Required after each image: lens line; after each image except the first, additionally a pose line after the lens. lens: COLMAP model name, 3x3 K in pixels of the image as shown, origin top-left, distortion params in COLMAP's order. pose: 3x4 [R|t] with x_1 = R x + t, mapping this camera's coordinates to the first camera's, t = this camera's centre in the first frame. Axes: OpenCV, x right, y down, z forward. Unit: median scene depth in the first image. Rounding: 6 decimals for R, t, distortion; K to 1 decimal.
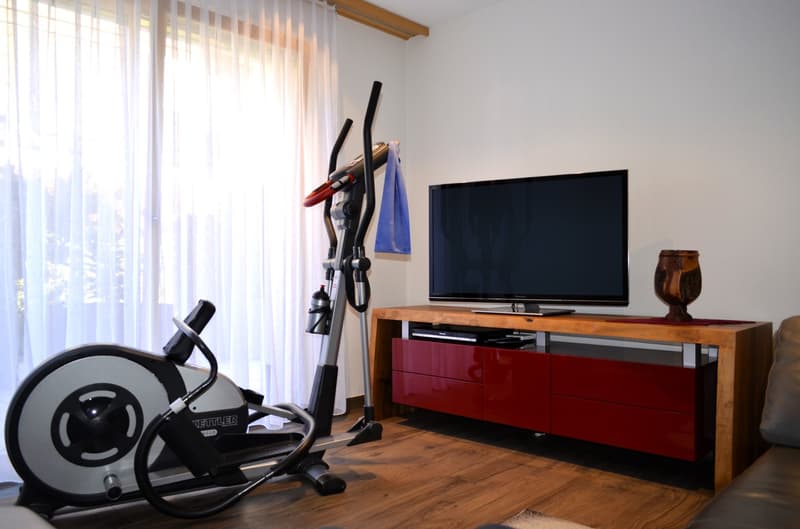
lens RADIAL K [[635.1, 0, 400.0], [0, 635.1, 264.5], [0, 0, 1]] dist [-0.006897, -0.002032]
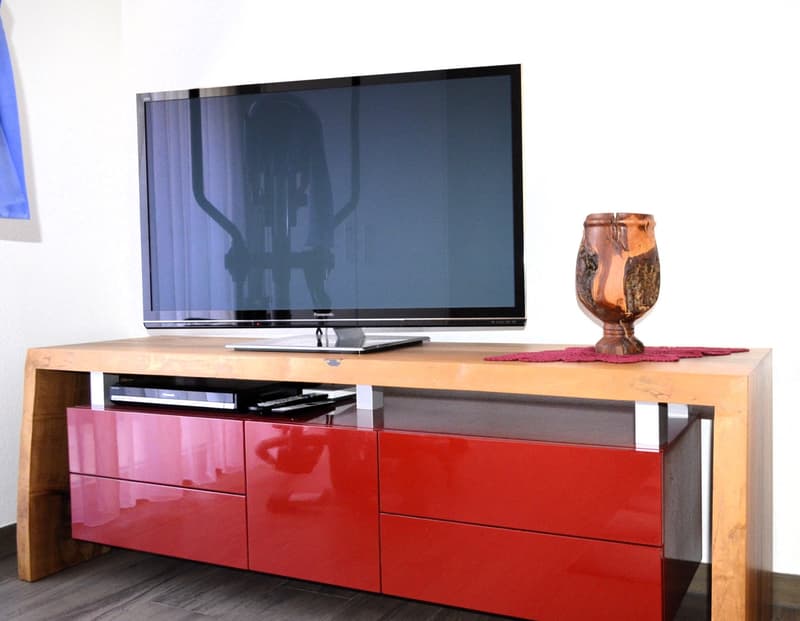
lens RADIAL K [[957.7, 0, 400.0], [0, 957.7, 310.5], [0, 0, 1]] dist [0.011181, 0.007788]
pose [[0.975635, -0.029474, 0.217410, 0.089918], [0.019966, 0.998751, 0.045802, 0.013972], [-0.218488, -0.040346, 0.975005, 0.259262]]
